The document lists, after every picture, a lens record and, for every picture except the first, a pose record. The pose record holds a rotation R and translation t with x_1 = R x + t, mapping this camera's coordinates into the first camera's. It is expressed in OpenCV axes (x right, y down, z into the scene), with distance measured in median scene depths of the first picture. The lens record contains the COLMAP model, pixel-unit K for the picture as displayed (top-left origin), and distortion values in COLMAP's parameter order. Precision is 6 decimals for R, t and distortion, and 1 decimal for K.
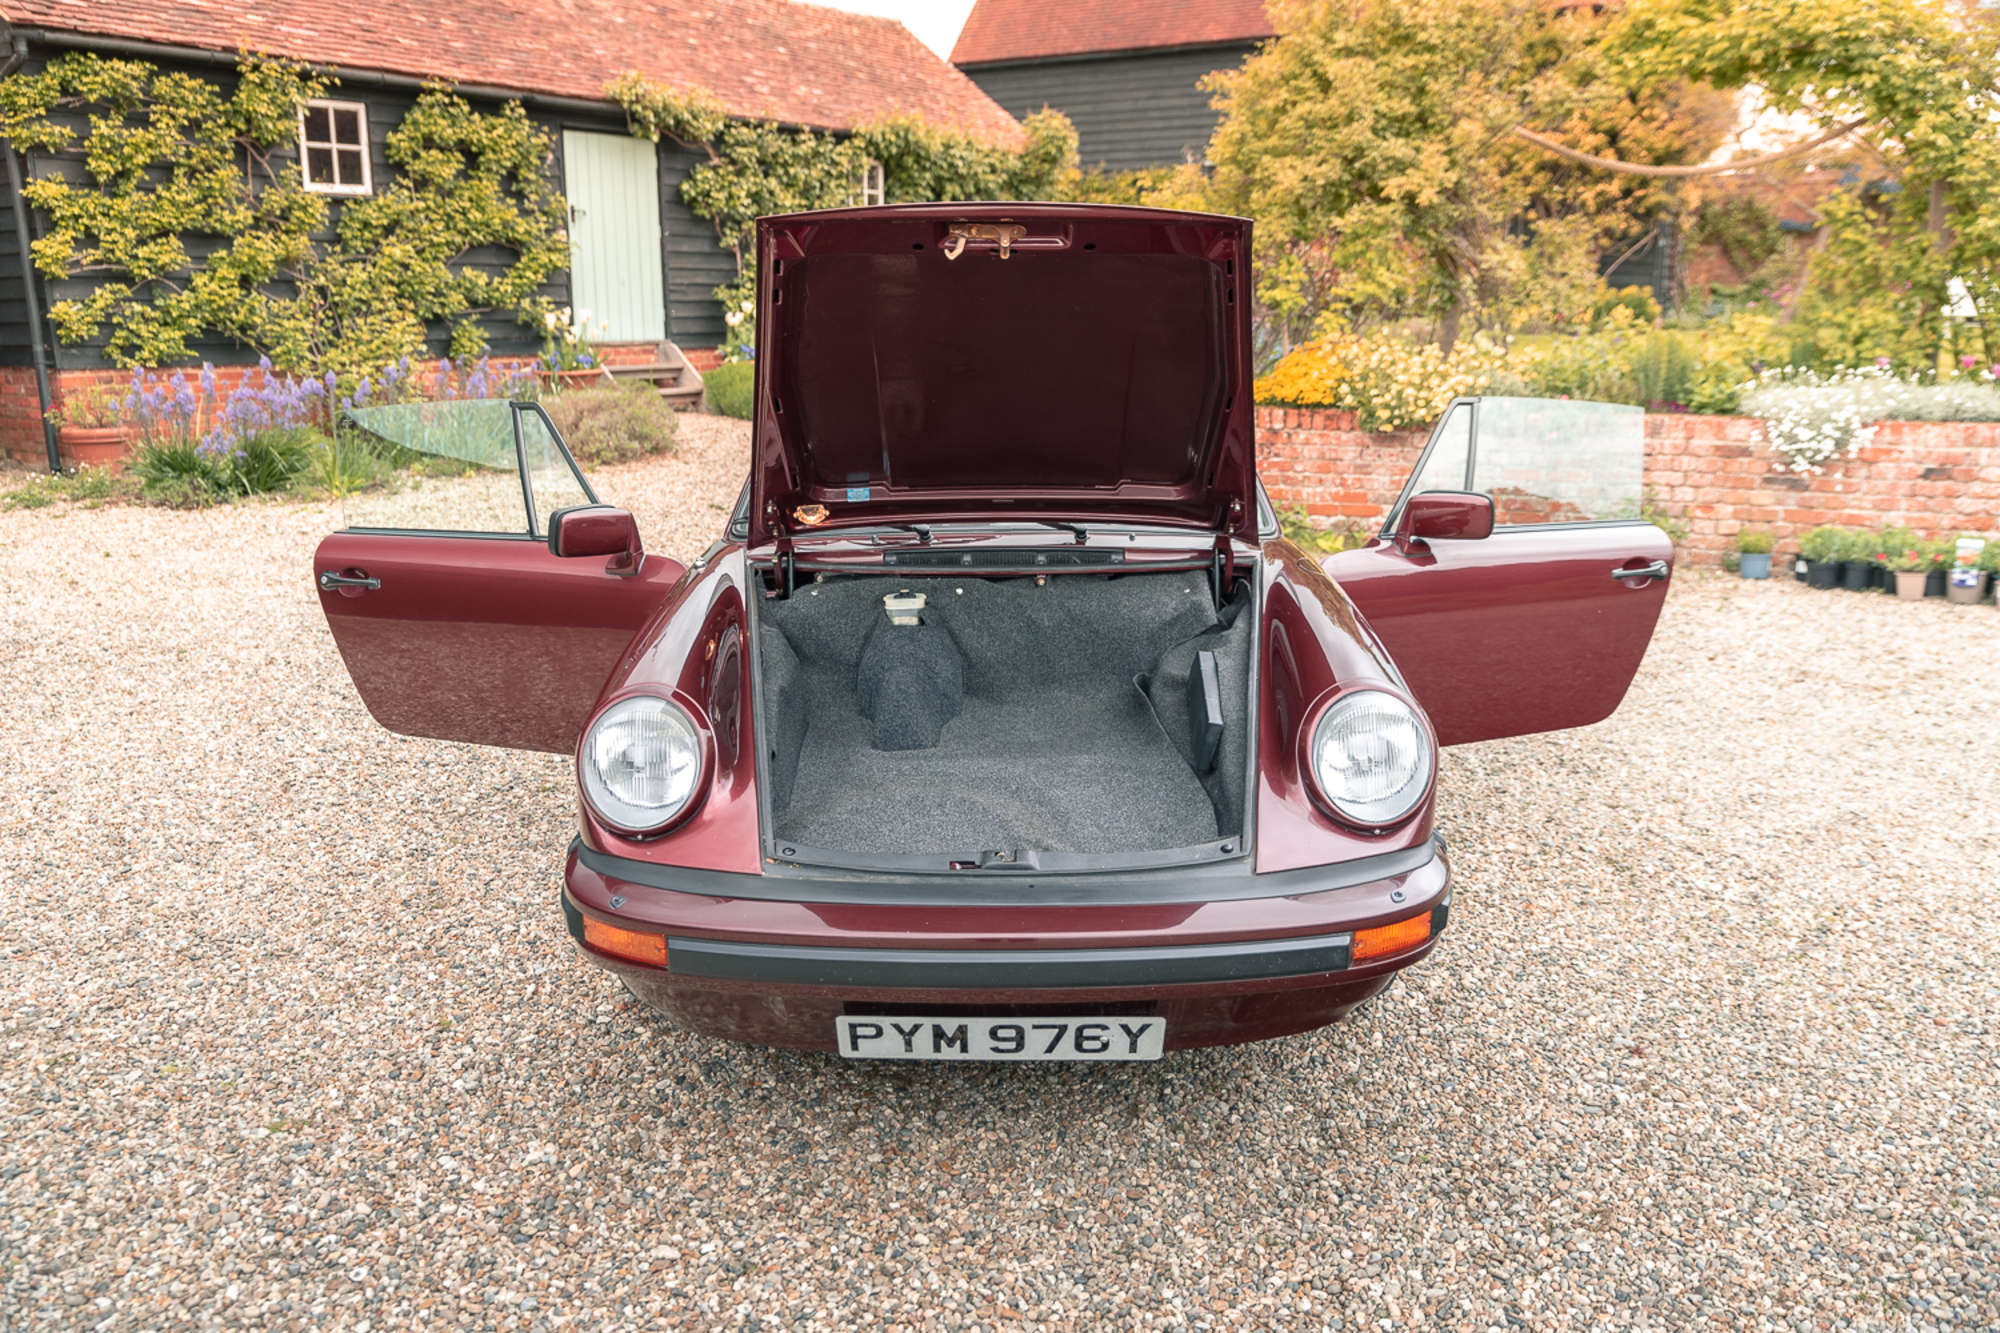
lens RADIAL K [[1555.4, 0, 992.7], [0, 1555.4, 670.1], [0, 0, 1]] dist [-0.047409, 0.045598]
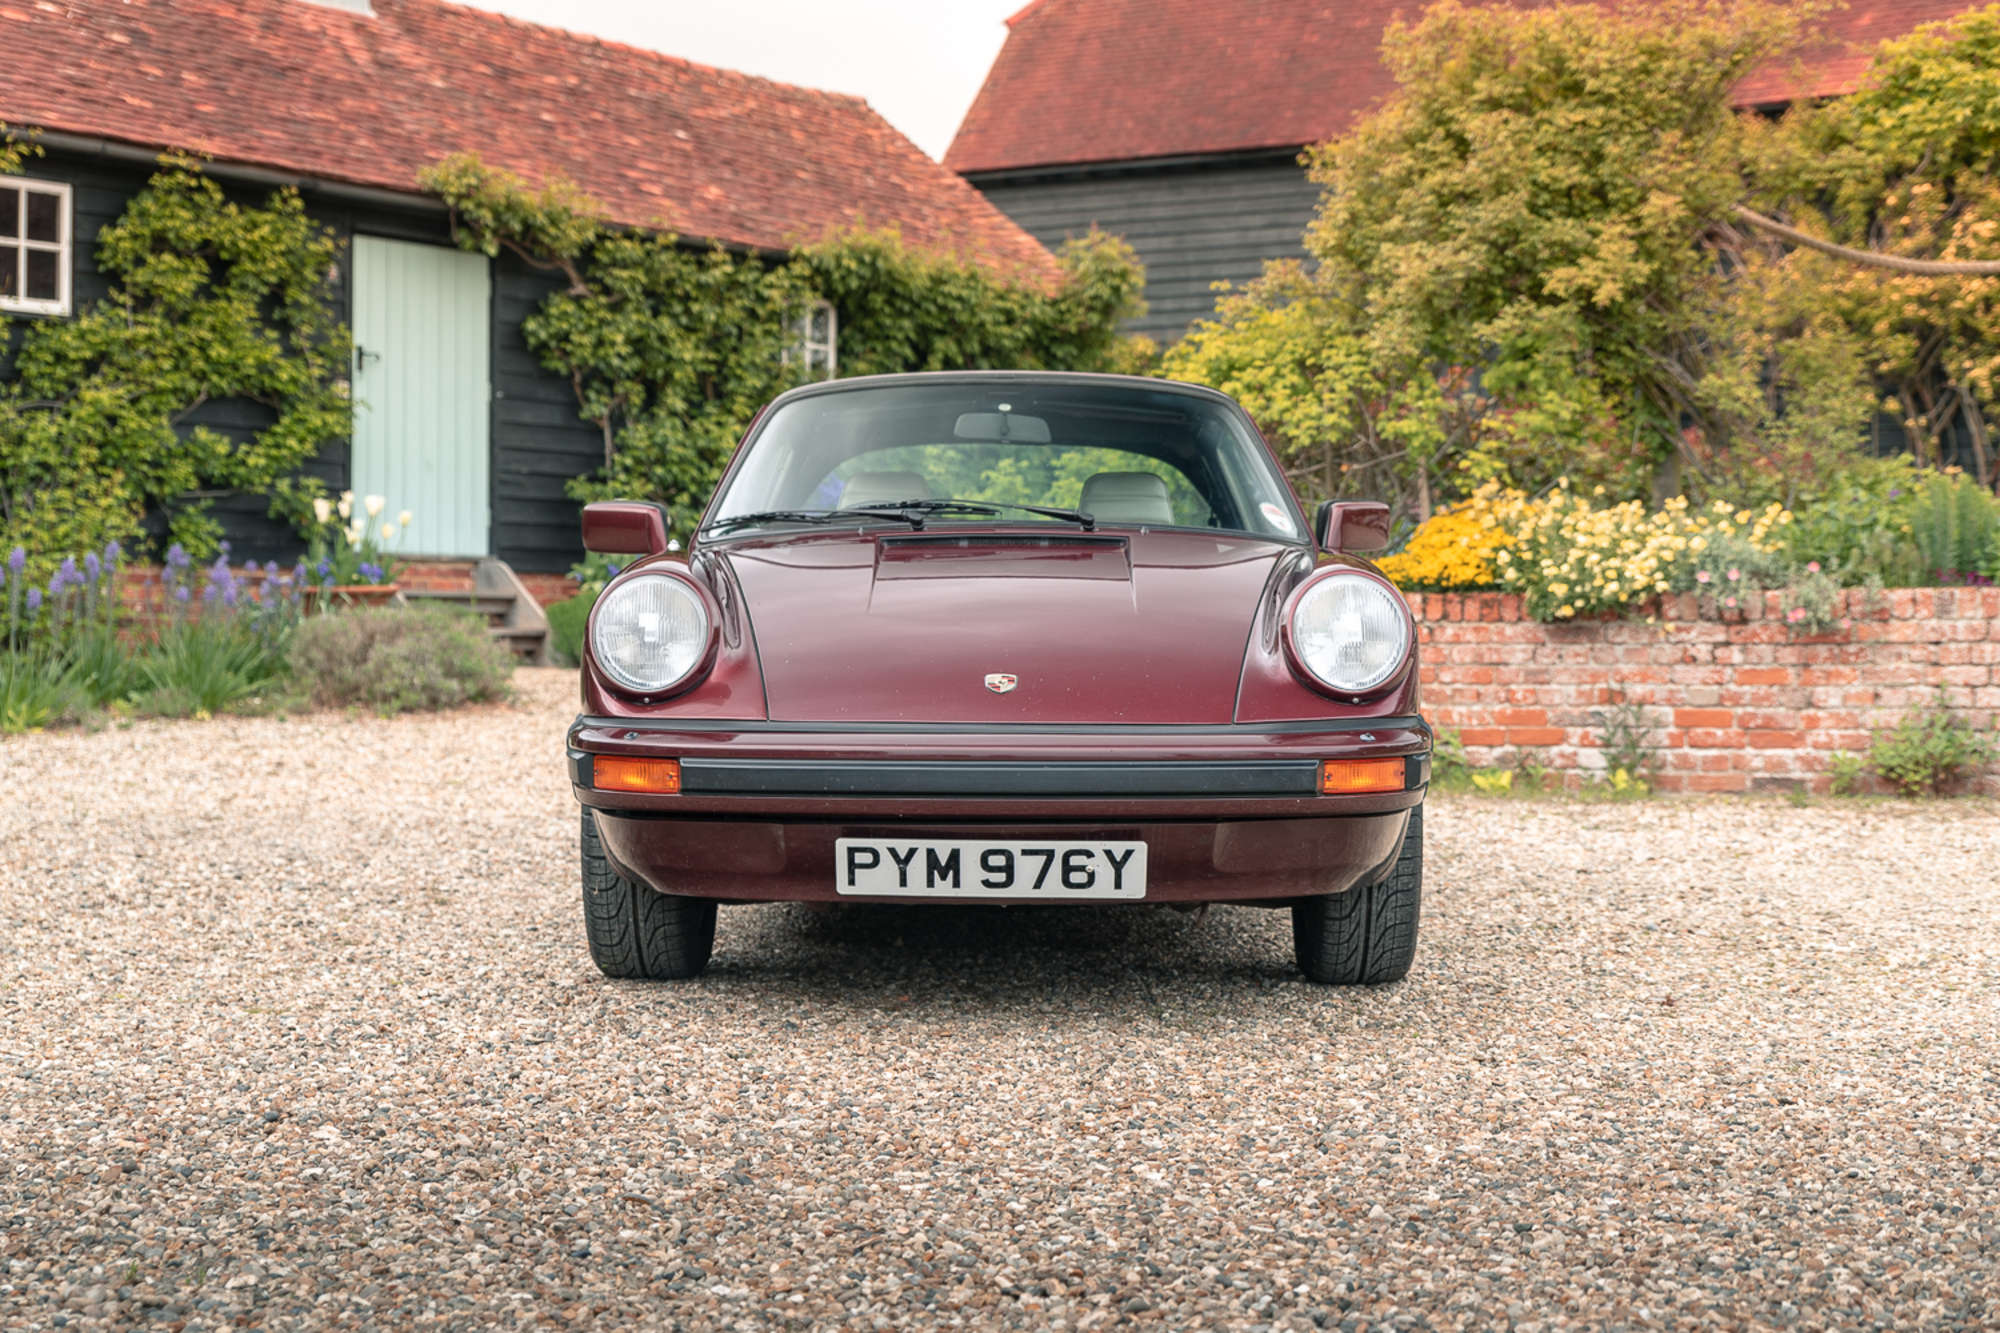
lens RADIAL K [[2950.2, 0, 1012.2], [0, 2950.2, 608.3], [0, 0, 1]] dist [-0.009924, 0.050927]
pose [[0.999966, 0.008230, -0.000119, 0.004060], [-0.008024, 0.971421, -0.237228, 0.120984], [-0.001837, 0.237221, 0.971454, -0.220379]]
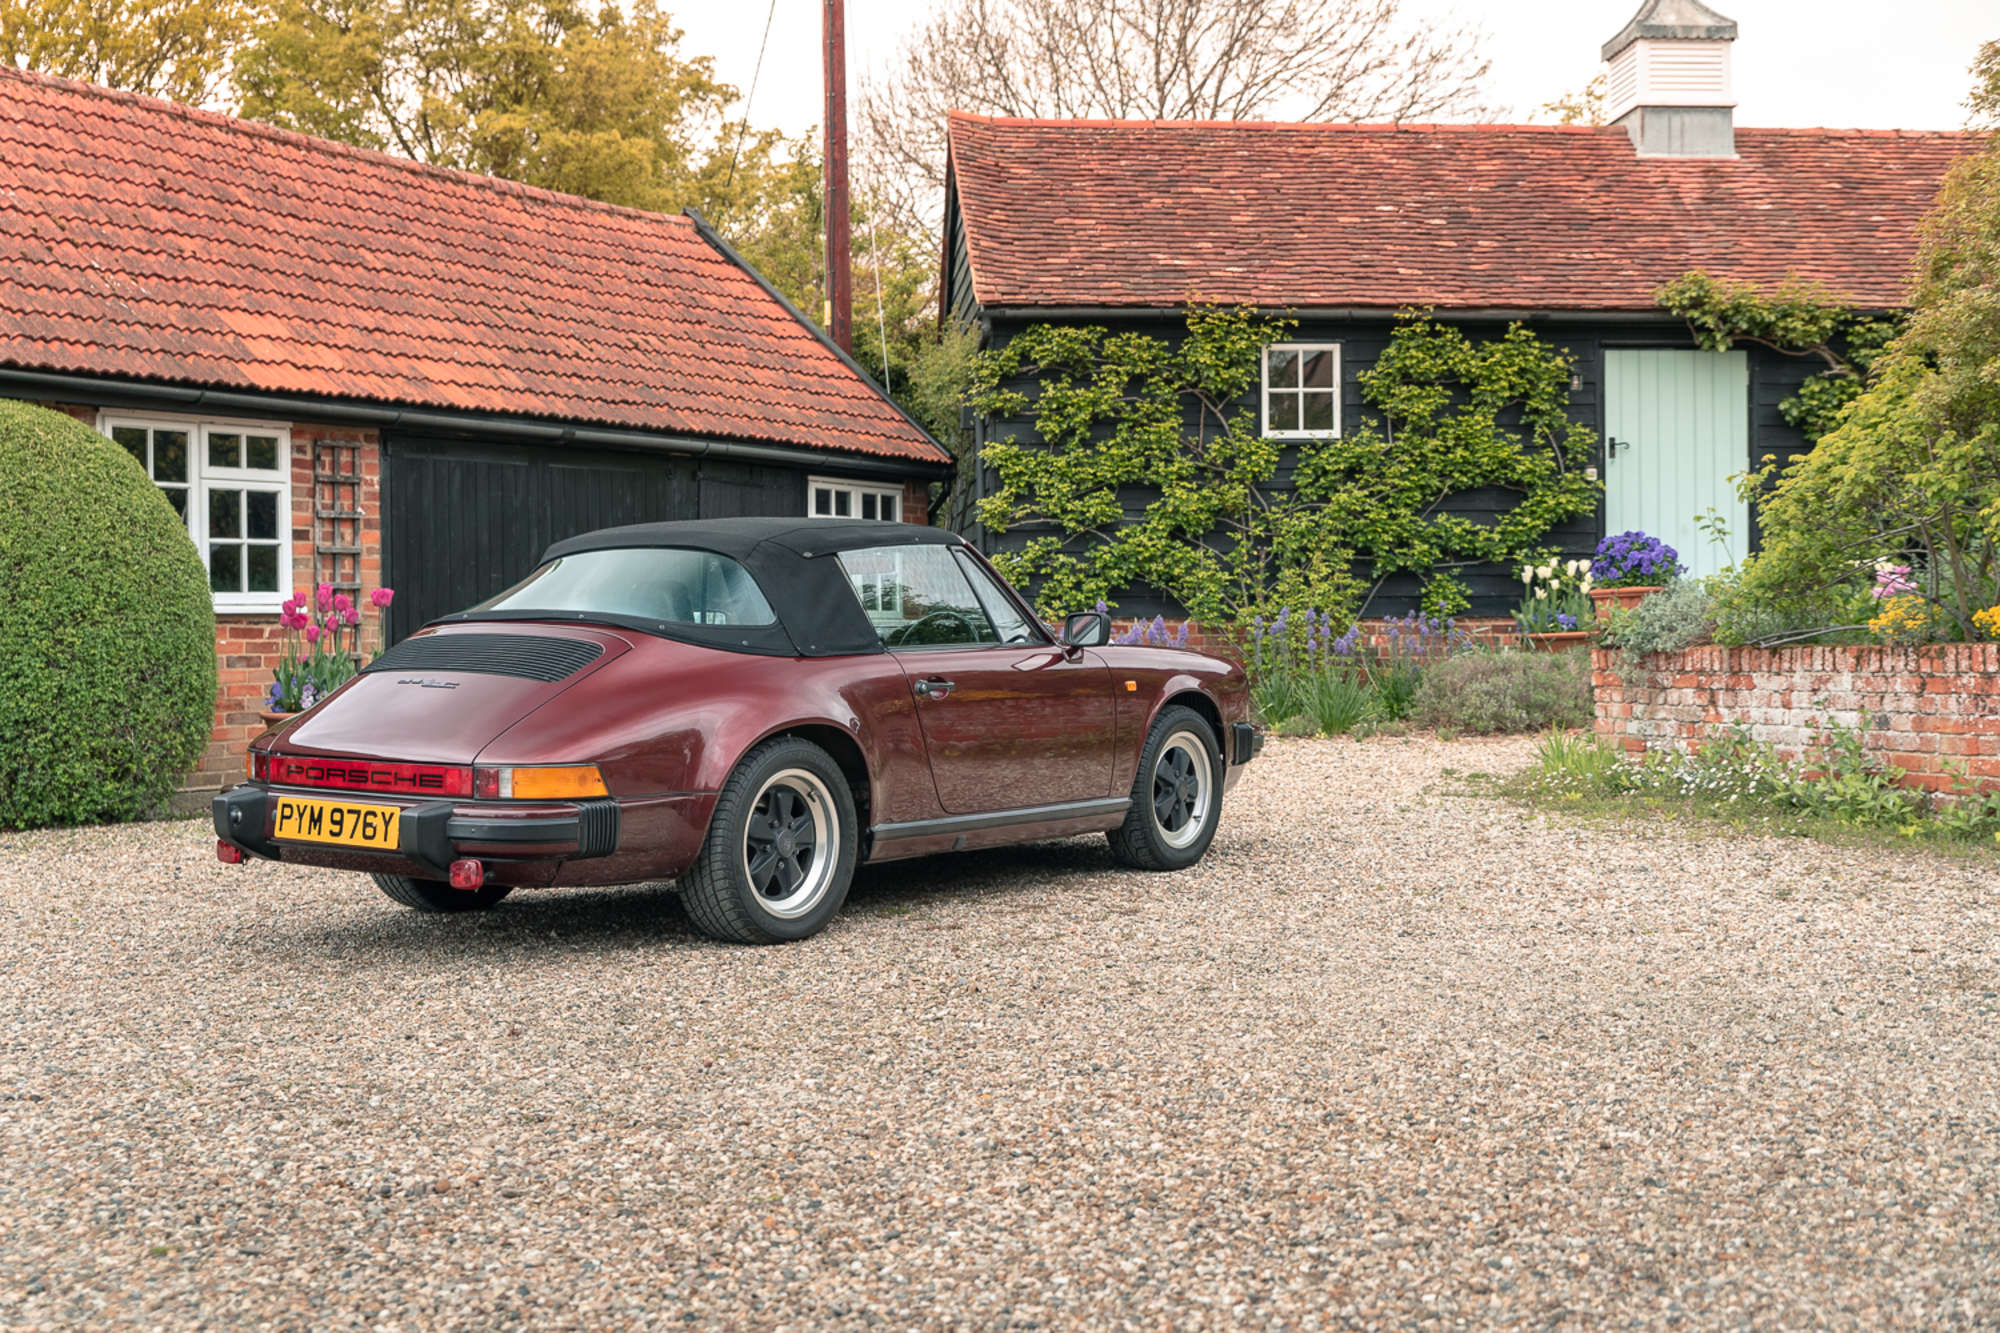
lens RADIAL K [[2282.8, 0, 1000.0], [0, 2282.8, 666.5], [0, 0, 1]] dist [-0.010329, 0.039806]
pose [[0.646329, 0.006690, -0.763030, 0.534835], [-0.169113, 0.976350, -0.134688, 0.040268], [0.744083, 0.216091, 0.632175, 0.034182]]
